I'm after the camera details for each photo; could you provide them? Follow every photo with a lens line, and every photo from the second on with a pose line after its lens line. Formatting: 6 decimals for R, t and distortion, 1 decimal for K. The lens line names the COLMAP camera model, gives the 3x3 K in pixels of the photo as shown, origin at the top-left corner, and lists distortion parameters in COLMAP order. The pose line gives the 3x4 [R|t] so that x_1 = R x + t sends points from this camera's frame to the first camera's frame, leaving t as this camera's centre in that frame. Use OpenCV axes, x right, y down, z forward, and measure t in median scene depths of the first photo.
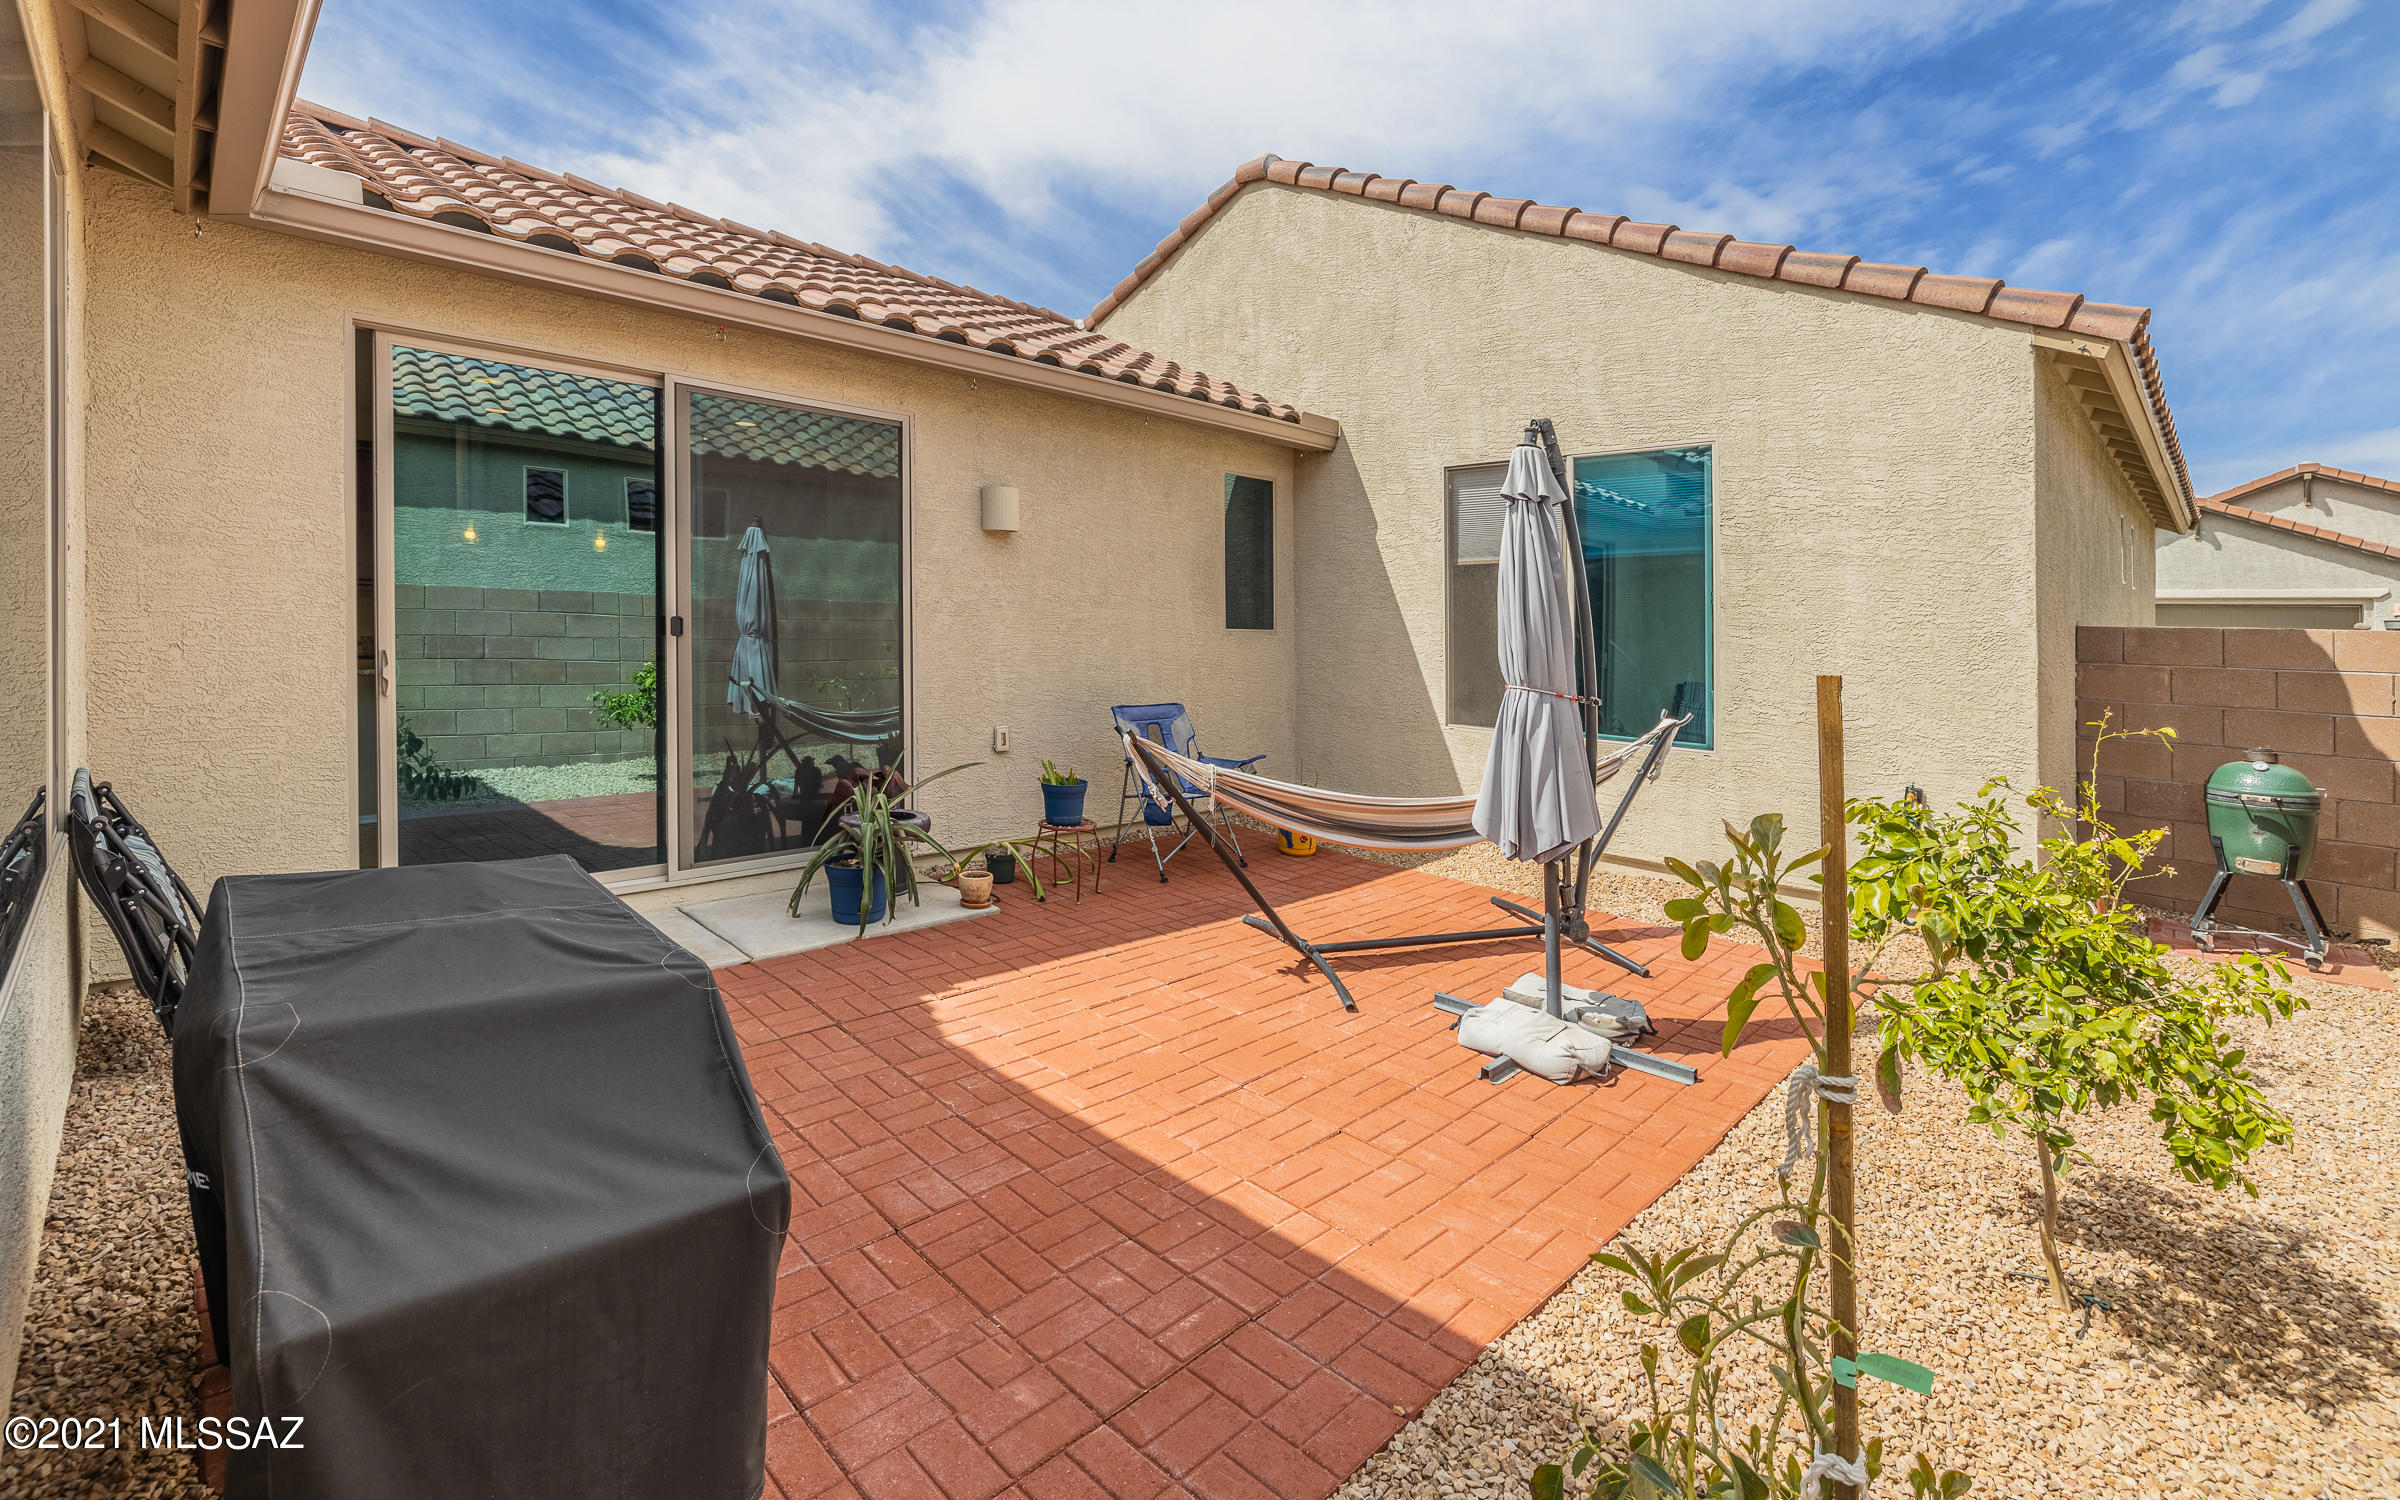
lens RADIAL K [[1025.2, 0, 1199.2], [0, 1025.2, 638.4], [0, 0, 1]] dist [0.000283, 0.000131]
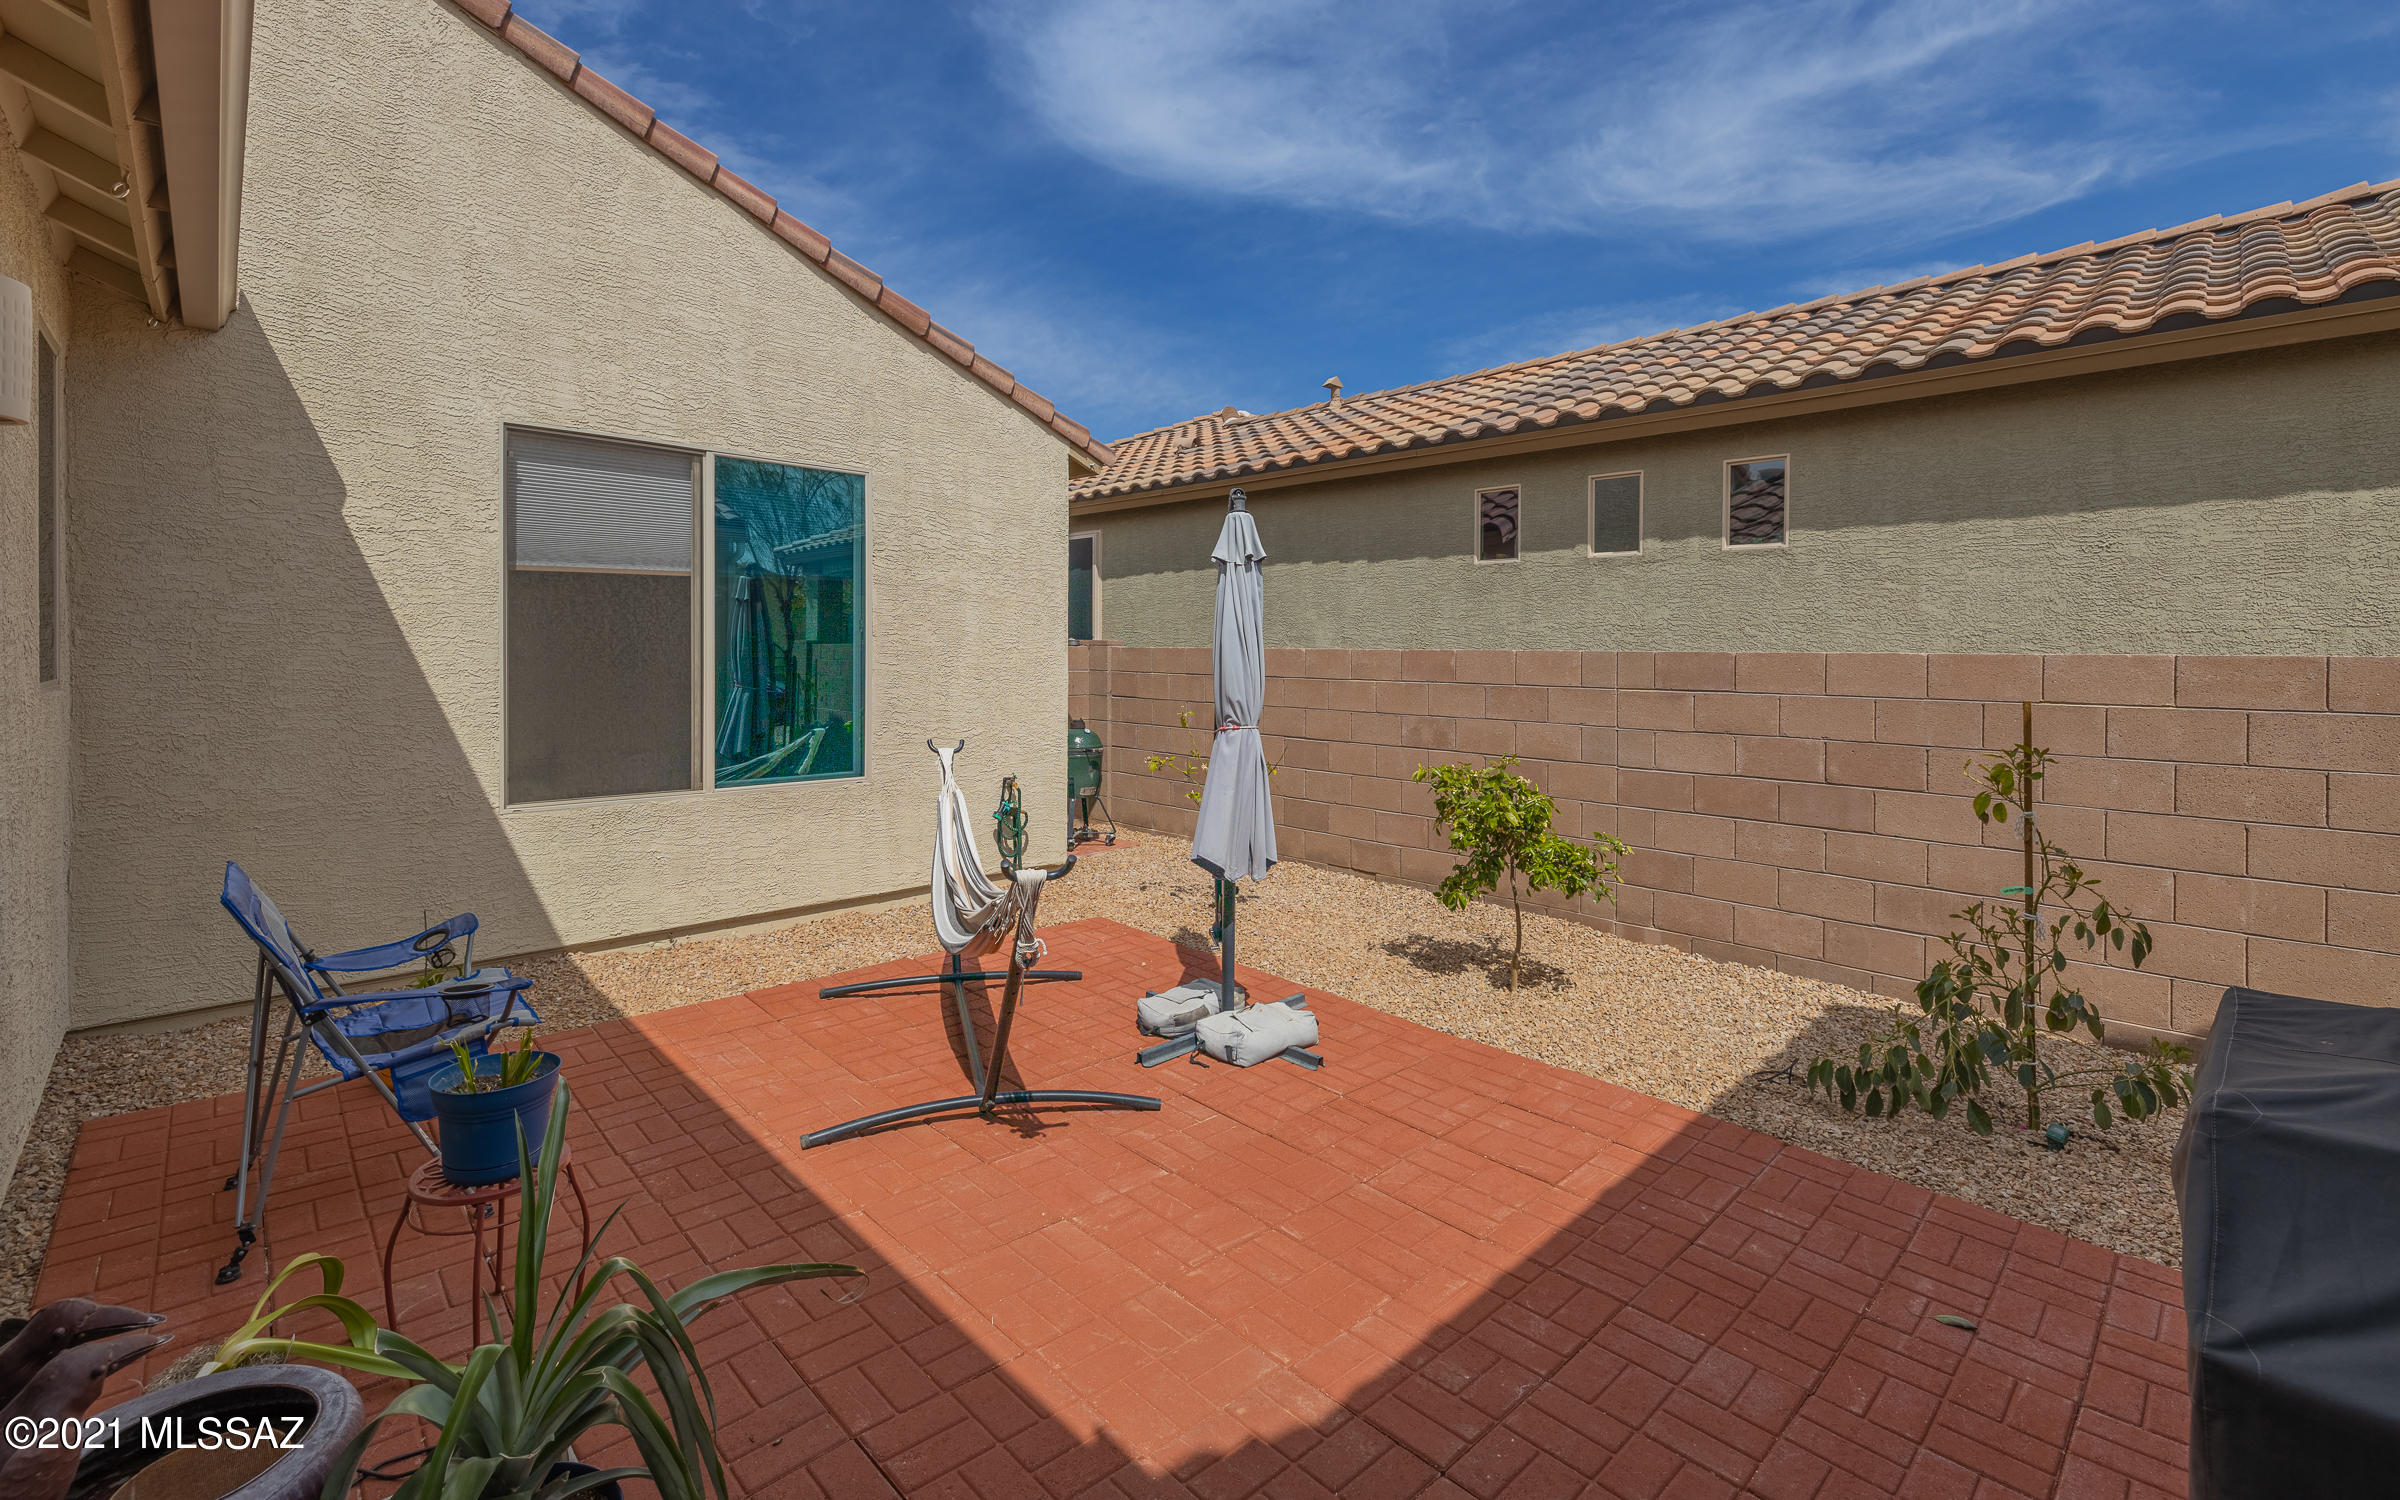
lens RADIAL K [[1025.2, 0, 1199.2], [0, 1025.2, 638.4], [0, 0, 1]] dist [0.000283, 0.000131]
pose [[0.022357, -0.017720, 0.999593, -0.519660], [0.004398, 0.999835, 0.017626, -0.044956], [-0.999740, 0.004002, 0.022432, 0.658389]]
